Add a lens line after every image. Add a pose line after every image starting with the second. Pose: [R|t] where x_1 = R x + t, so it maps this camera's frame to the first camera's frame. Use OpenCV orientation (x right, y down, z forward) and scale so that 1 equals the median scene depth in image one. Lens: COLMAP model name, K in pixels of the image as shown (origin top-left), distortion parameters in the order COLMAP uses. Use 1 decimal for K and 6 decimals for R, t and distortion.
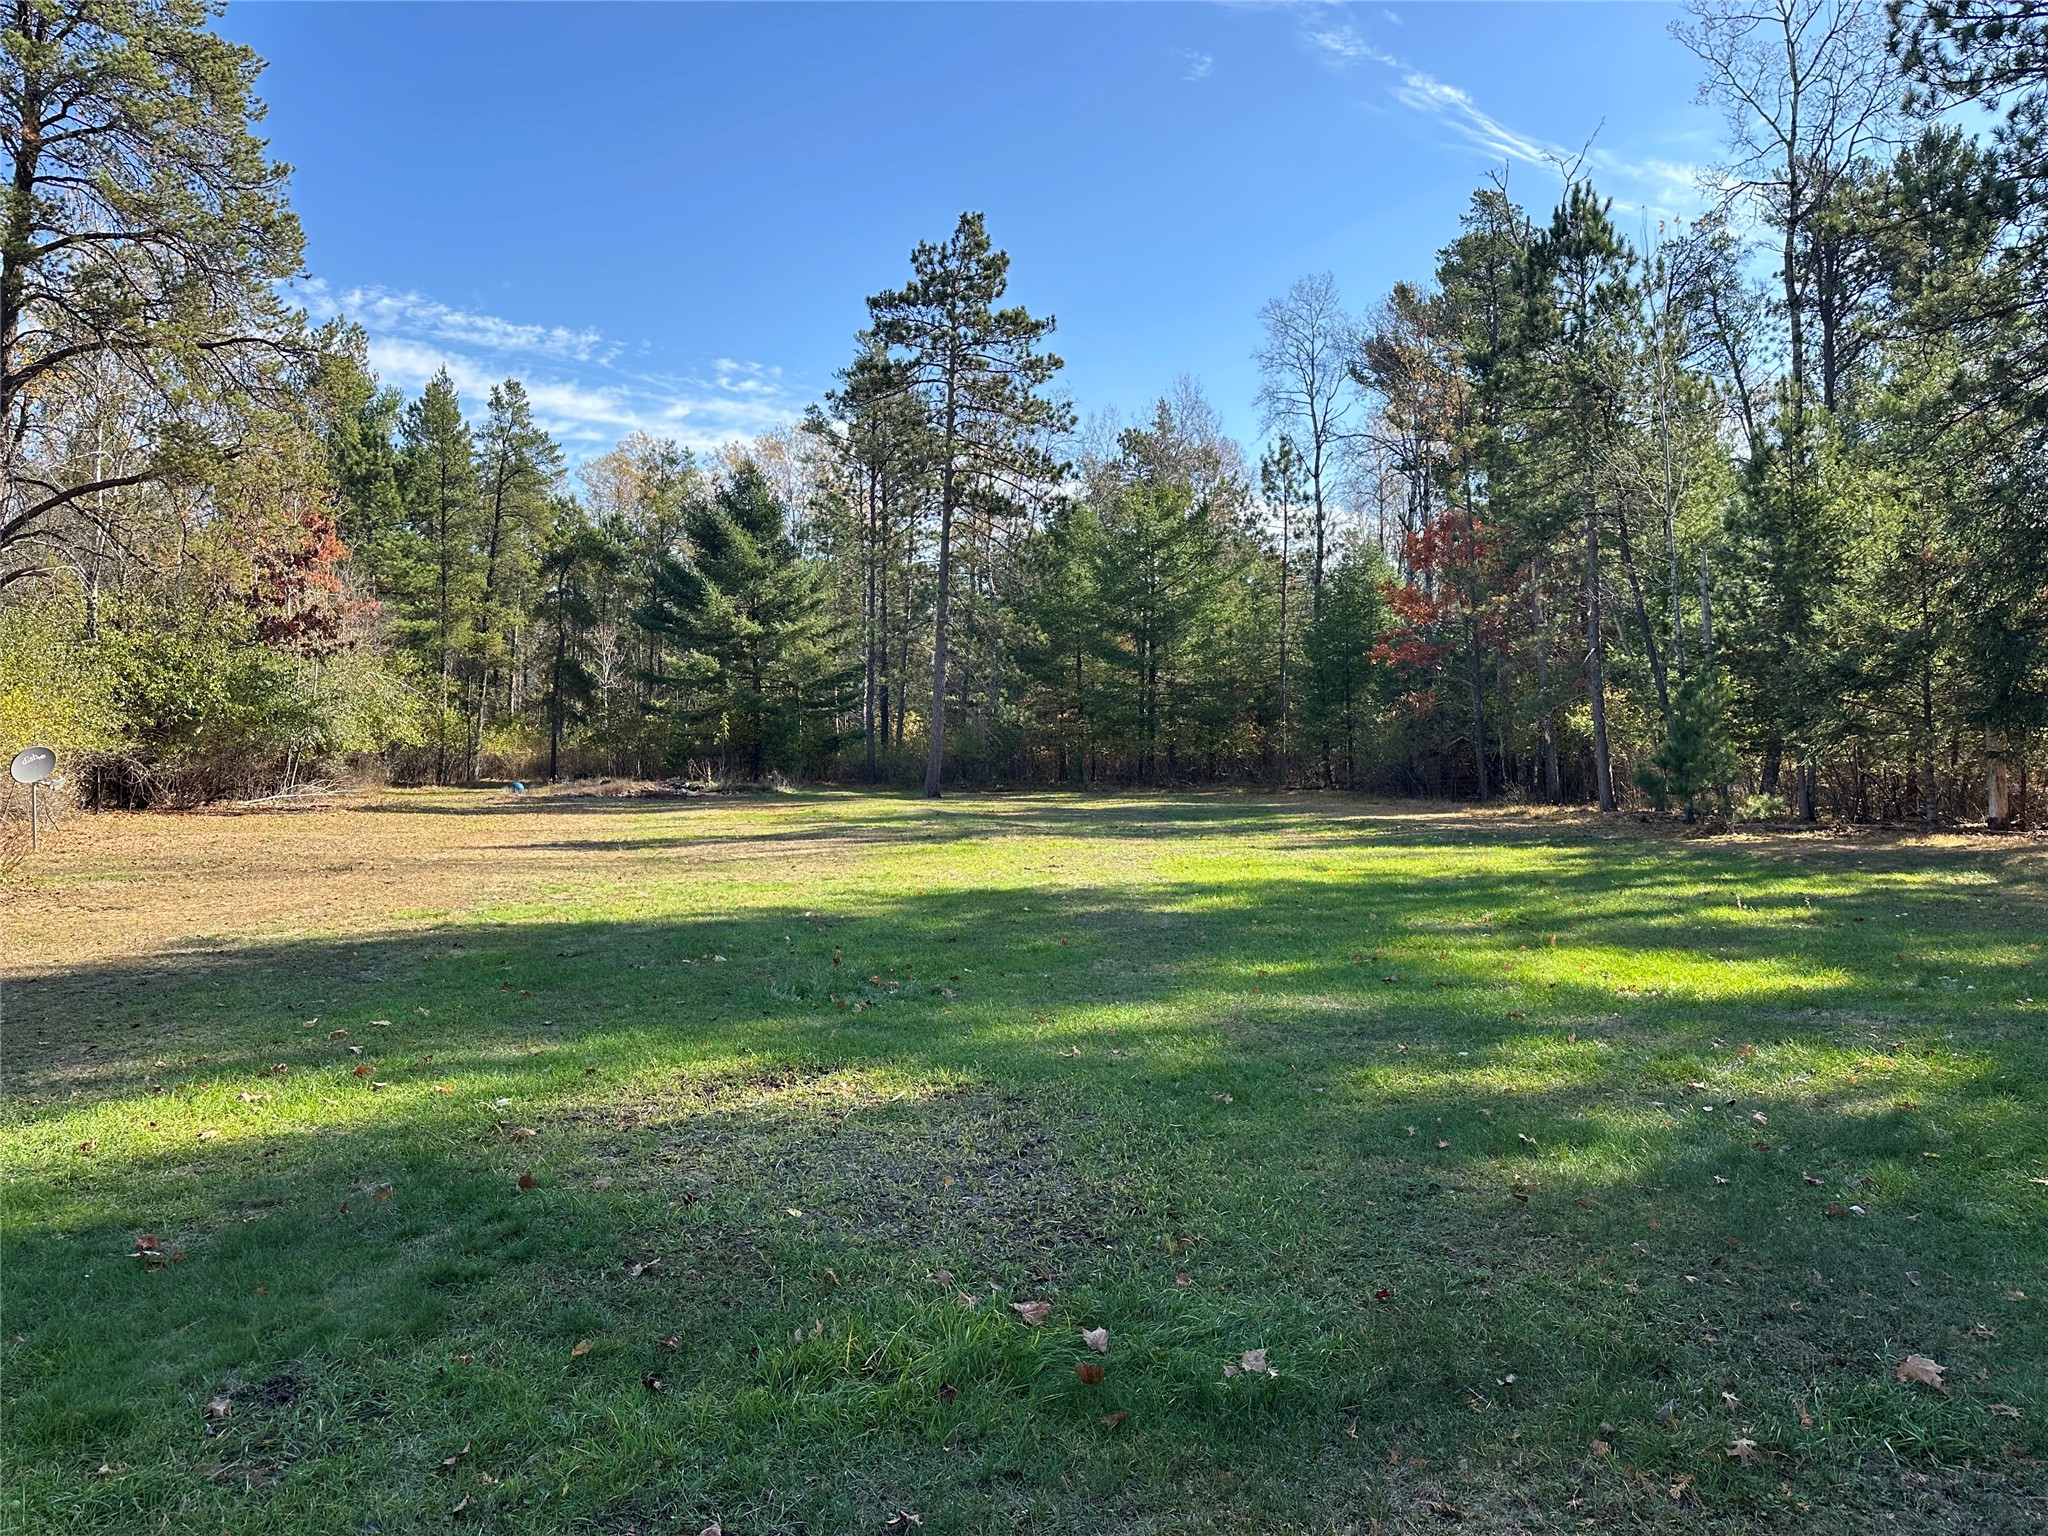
lens RADIAL K [[1434.0, 0, 1024.4], [0, 1434.0, 775.4], [0, 0, 1]] dist [0.117907, -0.001258]
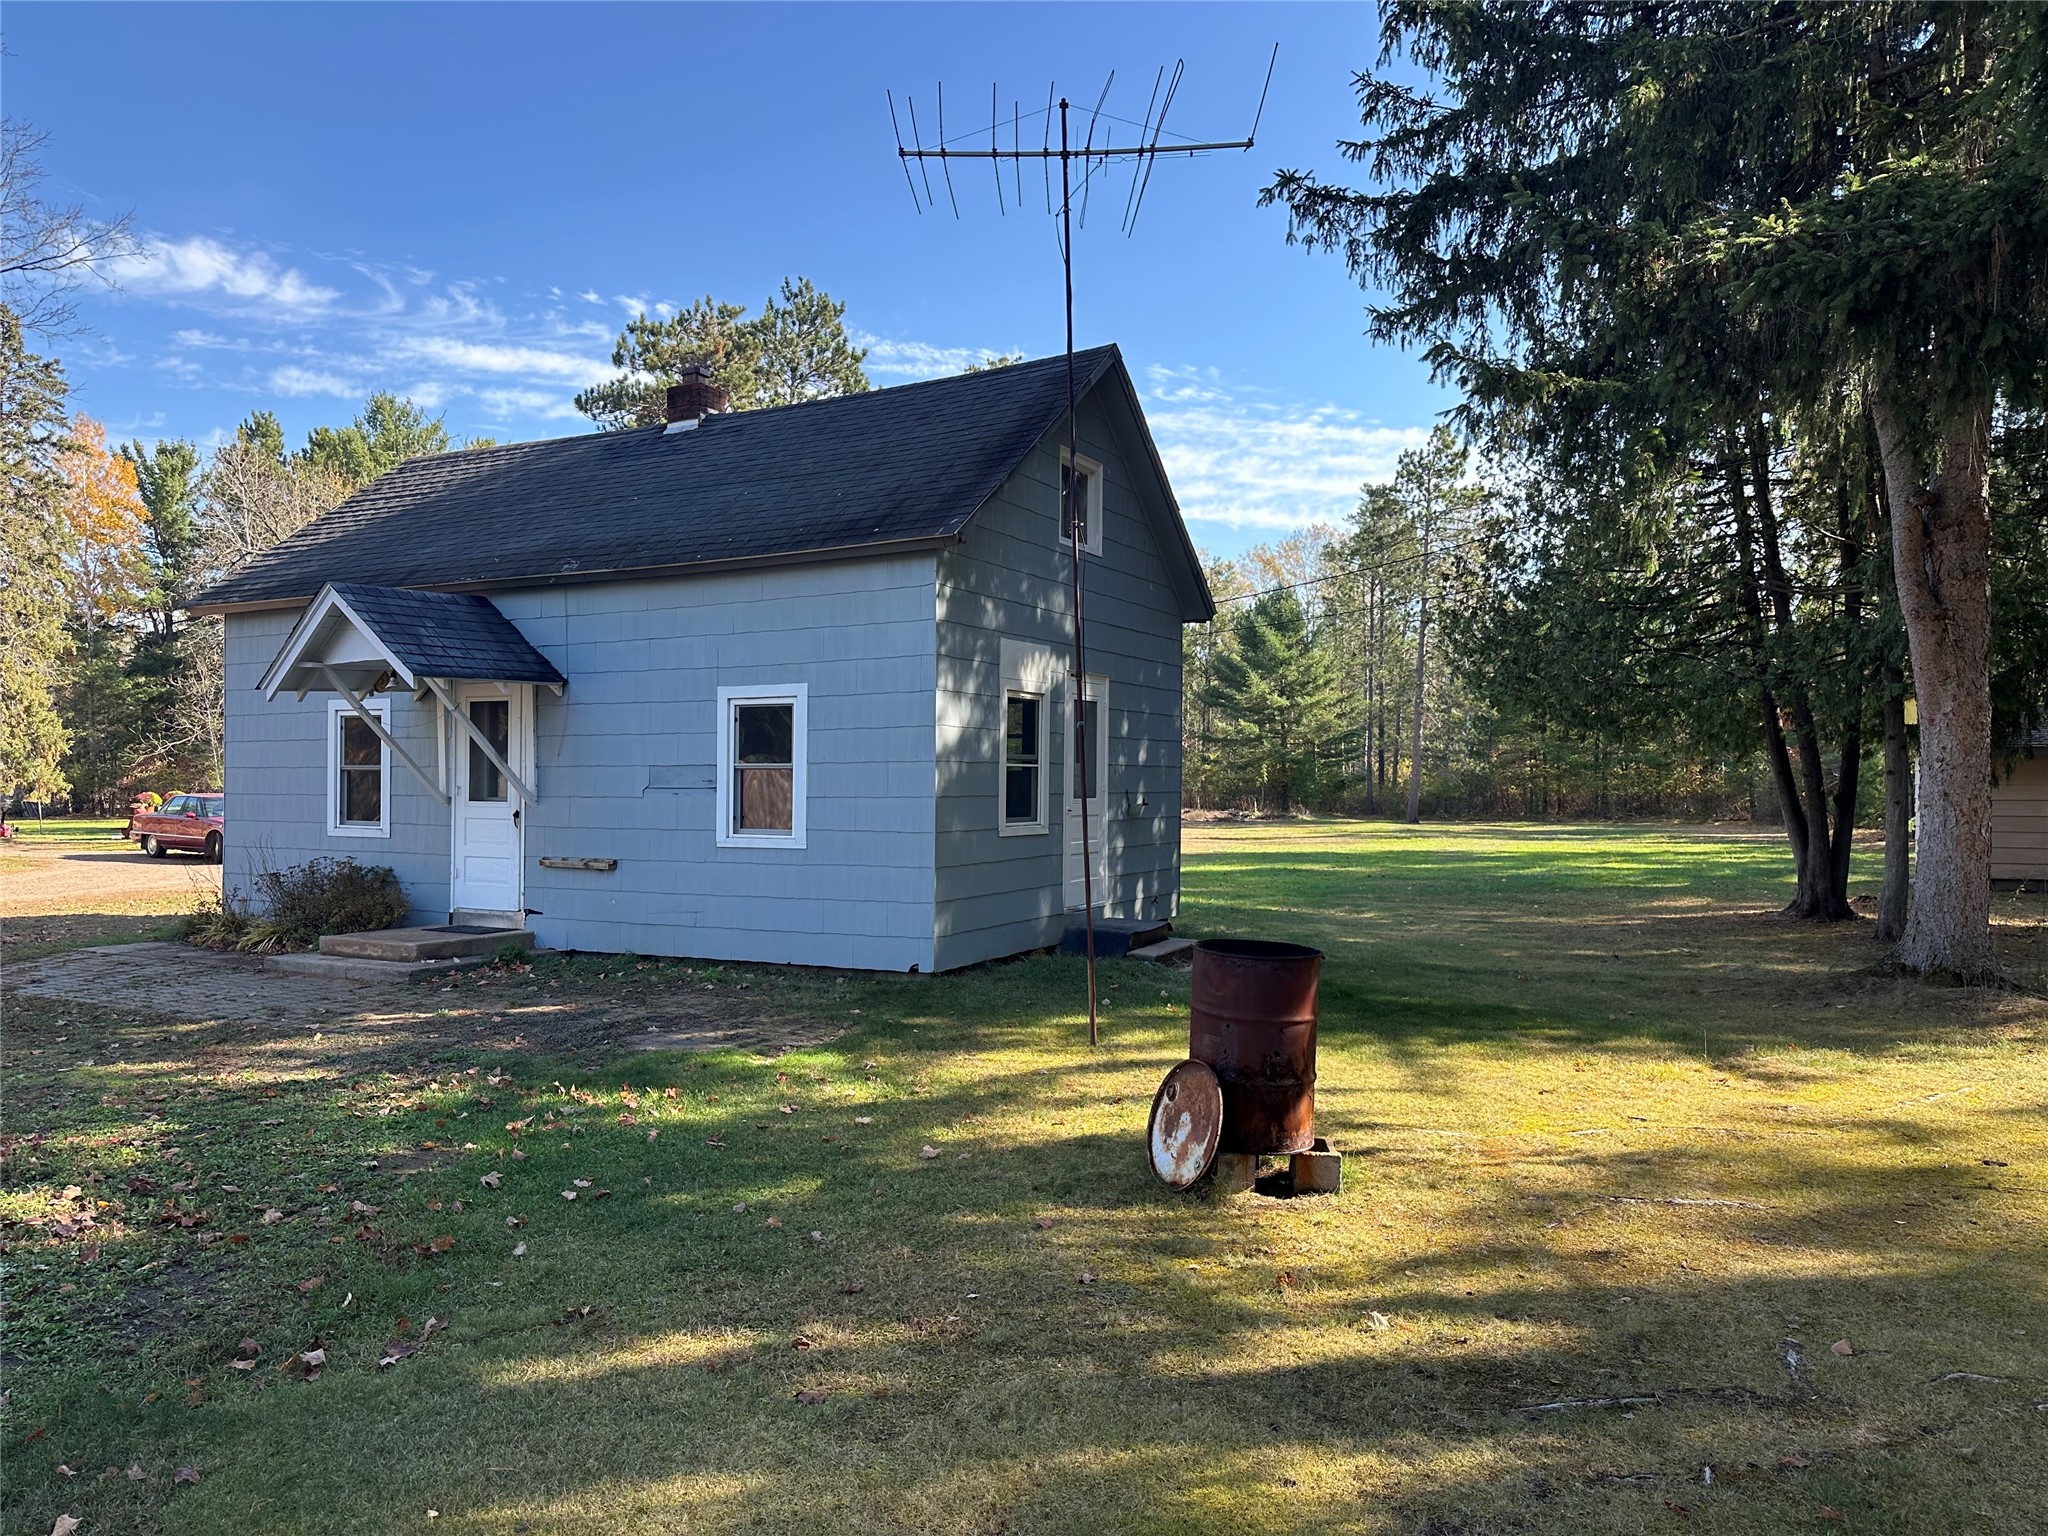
lens RADIAL K [[1434.0, 0, 1024.4], [0, 1434.0, 775.4], [0, 0, 1]] dist [0.117907, -0.001258]
pose [[0.941075, -0.005393, -0.338155, 0.046225], [-0.003655, 0.999652, -0.026113, 0.005442], [0.338179, 0.025810, 0.940728, -0.382866]]
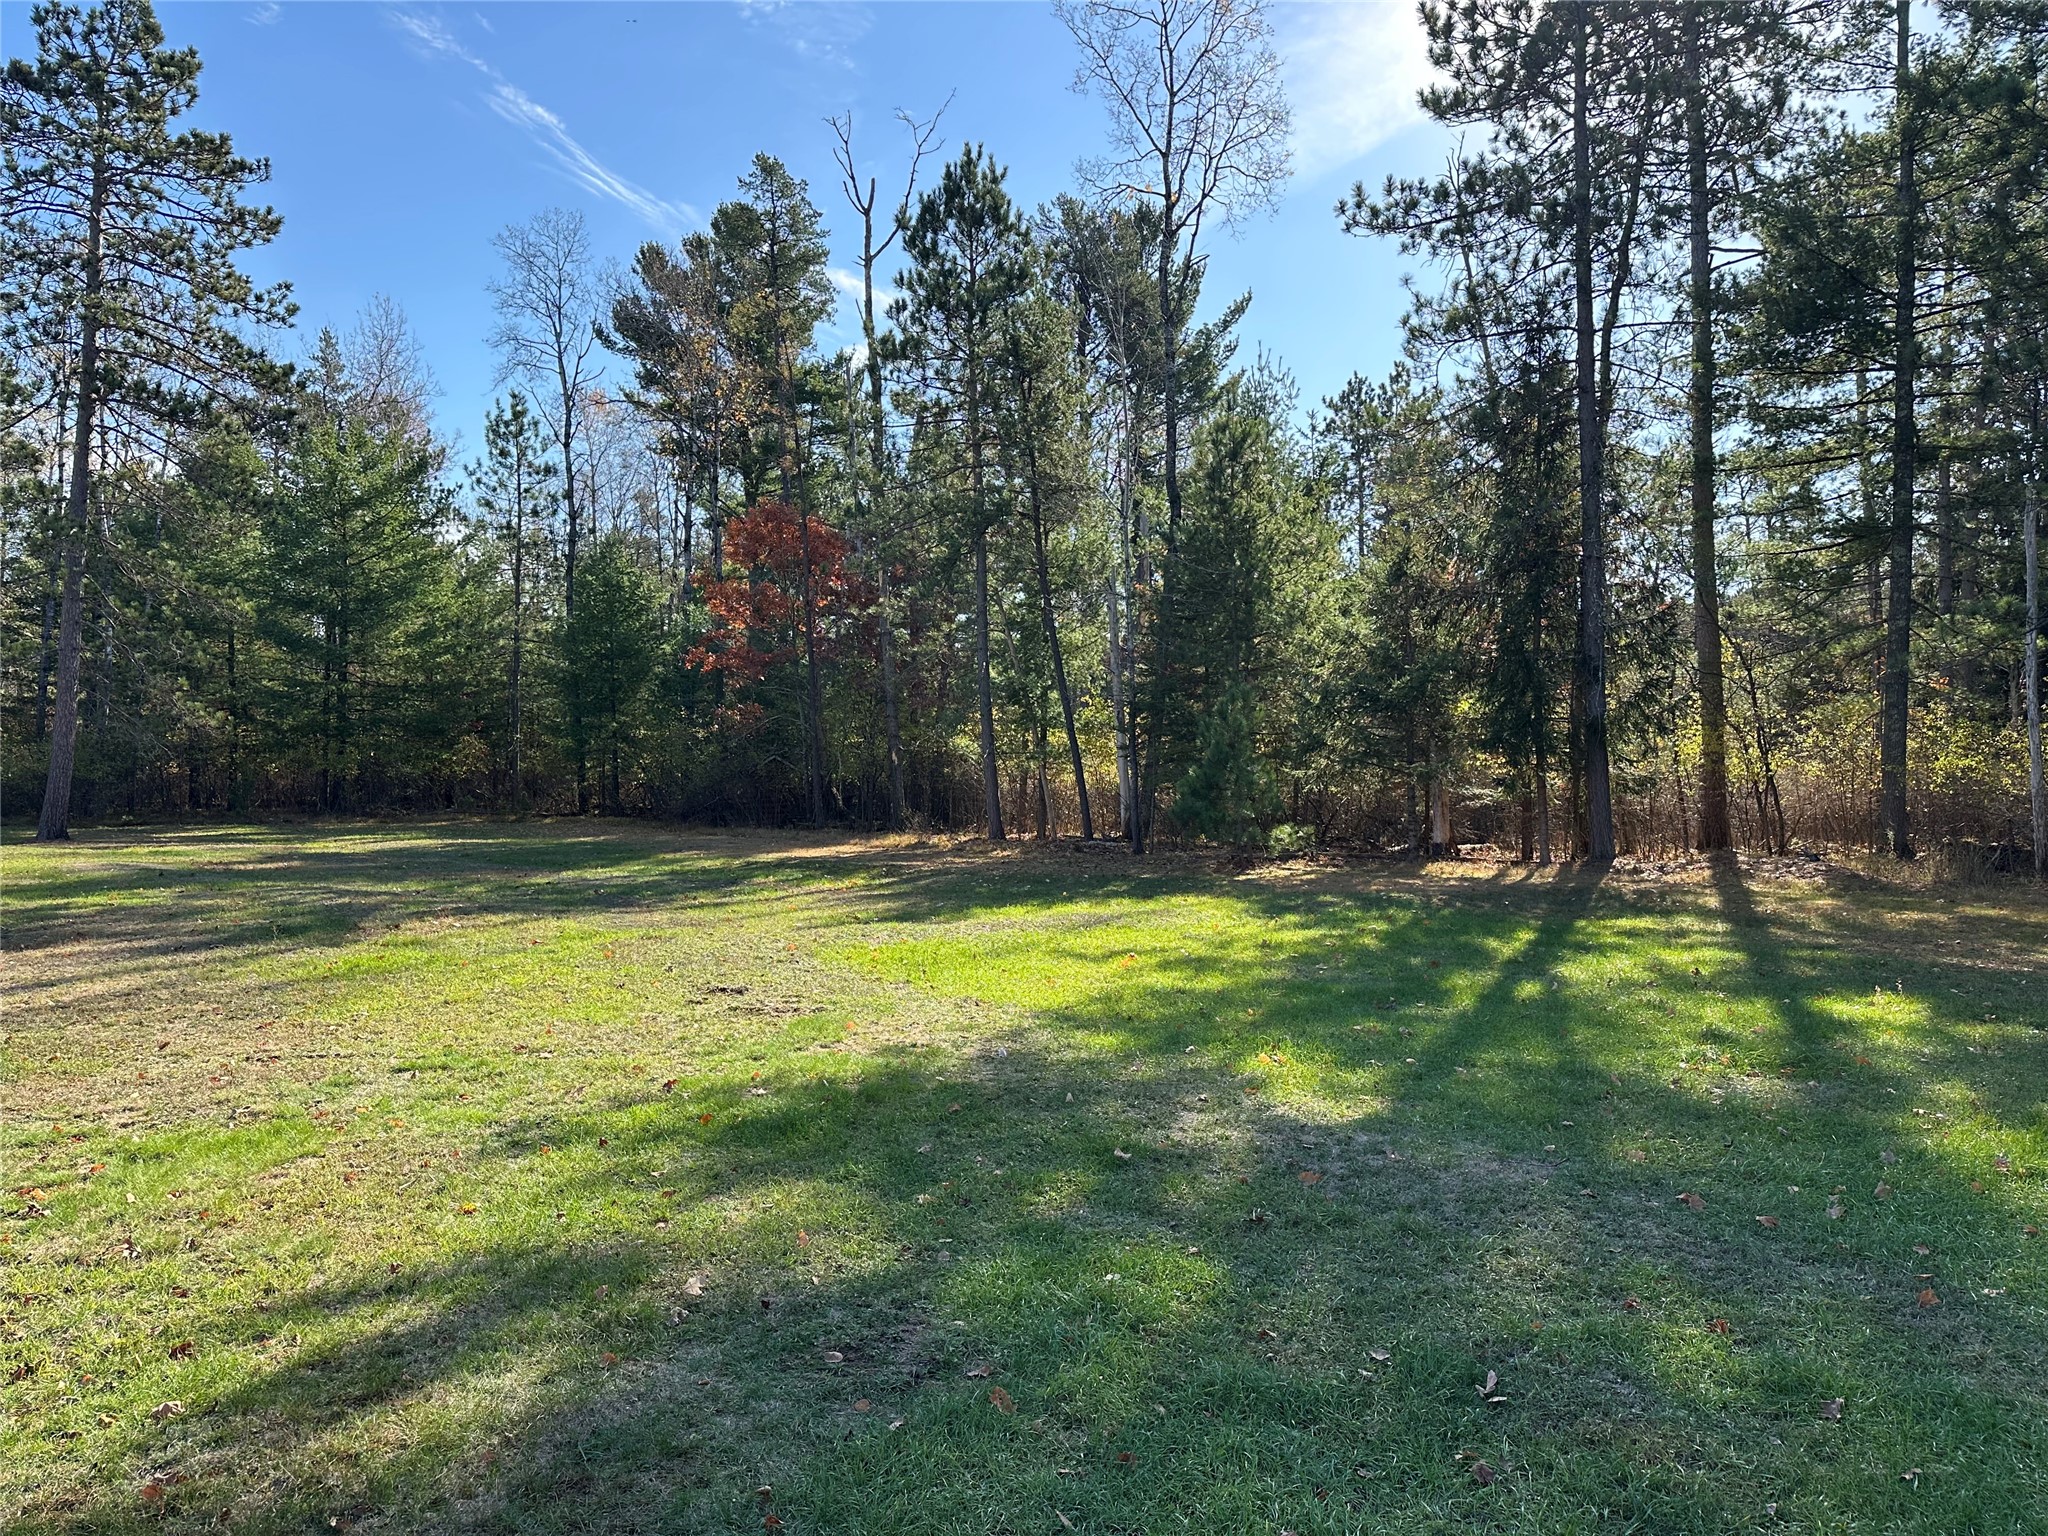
lens RADIAL K [[1541.9, 0, 1029.1], [0, 1541.9, 738.2], [0, 0, 1]] dist [0.135792, -0.096487]
pose [[0.855125, 0.023510, 0.517889, -0.035770], [-0.004261, 0.999256, -0.038327, -0.002468], [-0.518405, 0.030567, 0.854589, 0.087125]]
